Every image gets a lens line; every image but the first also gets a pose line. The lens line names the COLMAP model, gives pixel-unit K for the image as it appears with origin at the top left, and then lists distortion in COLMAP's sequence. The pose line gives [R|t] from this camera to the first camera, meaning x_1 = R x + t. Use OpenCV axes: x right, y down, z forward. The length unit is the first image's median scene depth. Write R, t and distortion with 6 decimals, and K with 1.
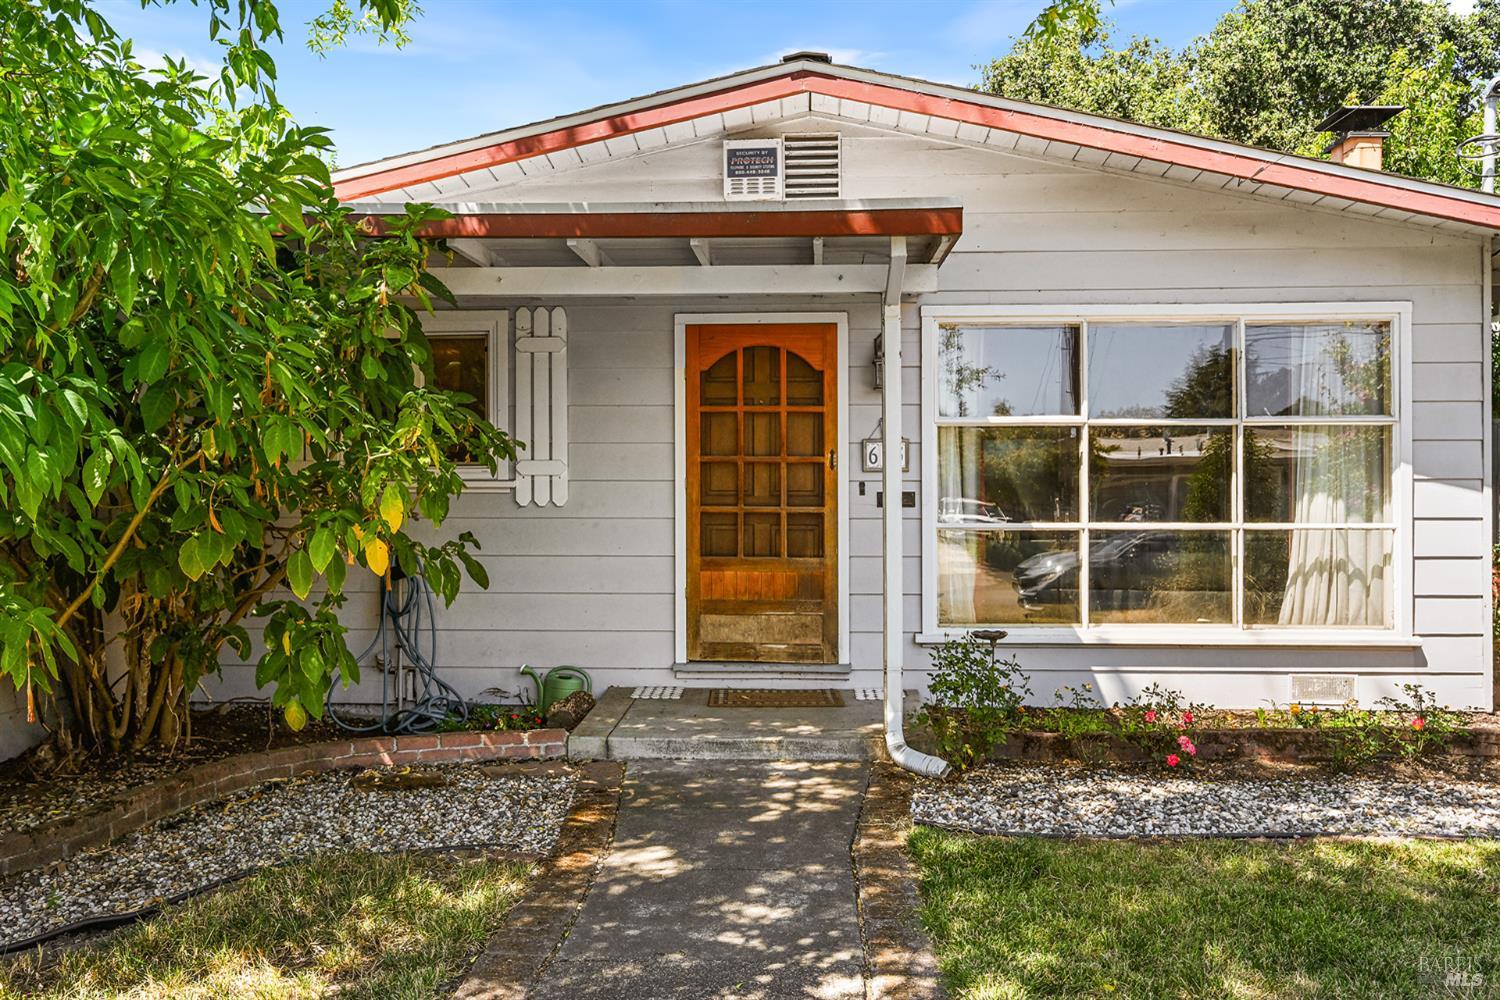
lens RADIAL K [[1139.5, 0, 748.0], [0, 1139.5, 503.5], [0, 0, 1]] dist [-0.011254, -0.003514]
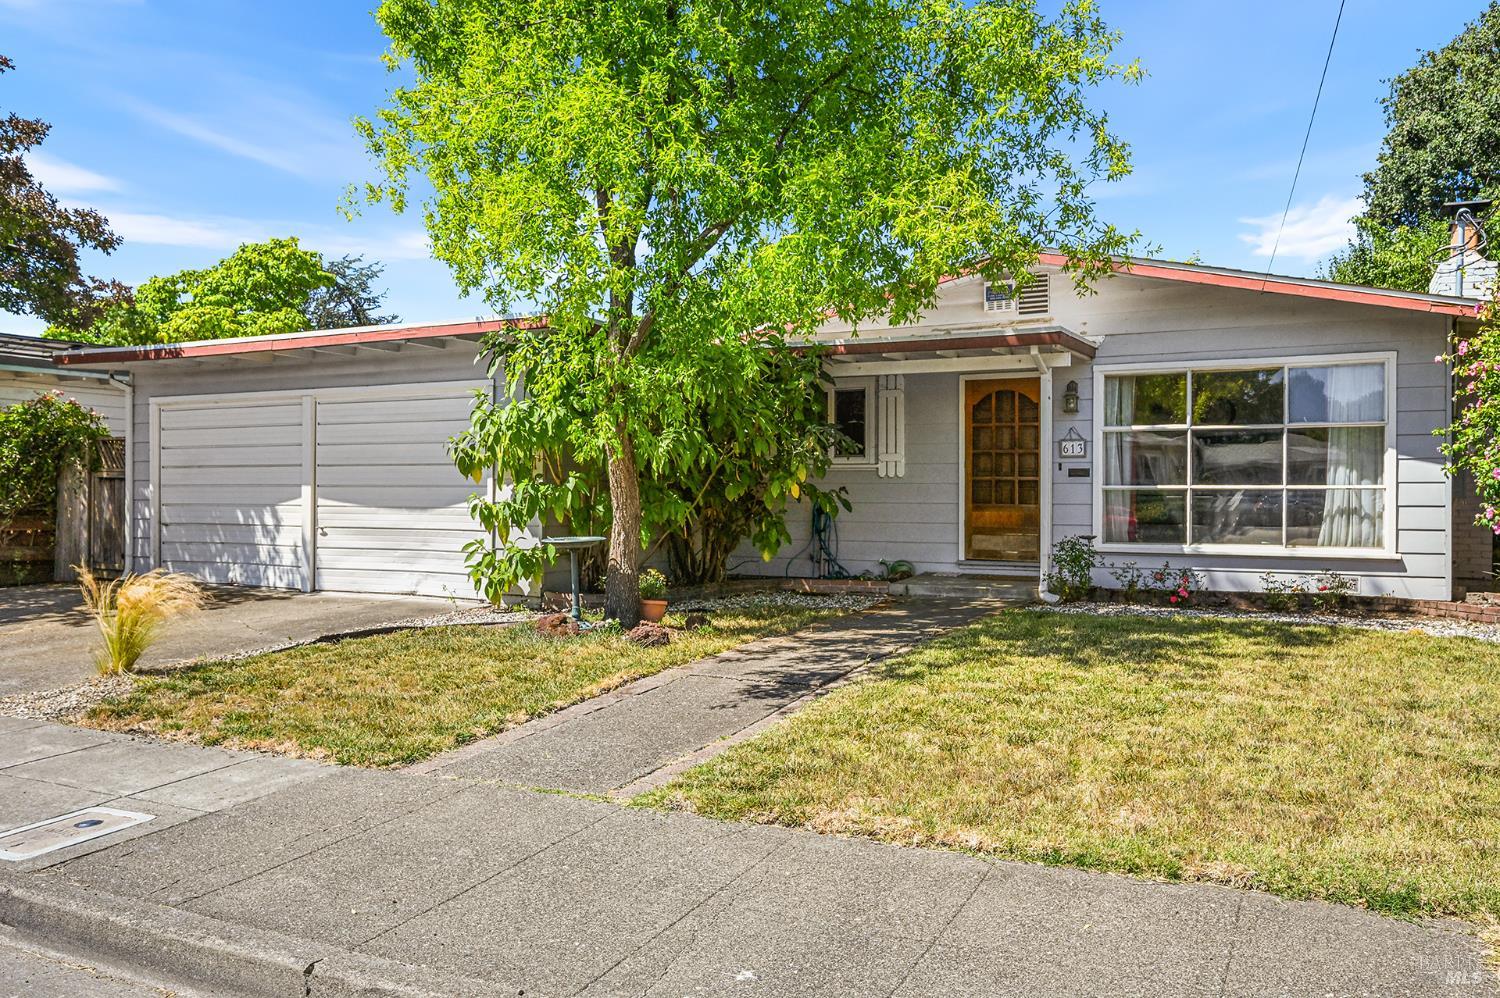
lens RADIAL K [[1139.5, 0, 750.2], [0, 1139.5, 497.8], [0, 0, 1]] dist [-0.011254, -0.003514]
pose [[0.912137, 0.002595, -0.409878, 0.400793], [-0.004073, 0.999988, -0.002733, 0.044136], [0.409866, 0.004163, 0.912136, -0.876375]]
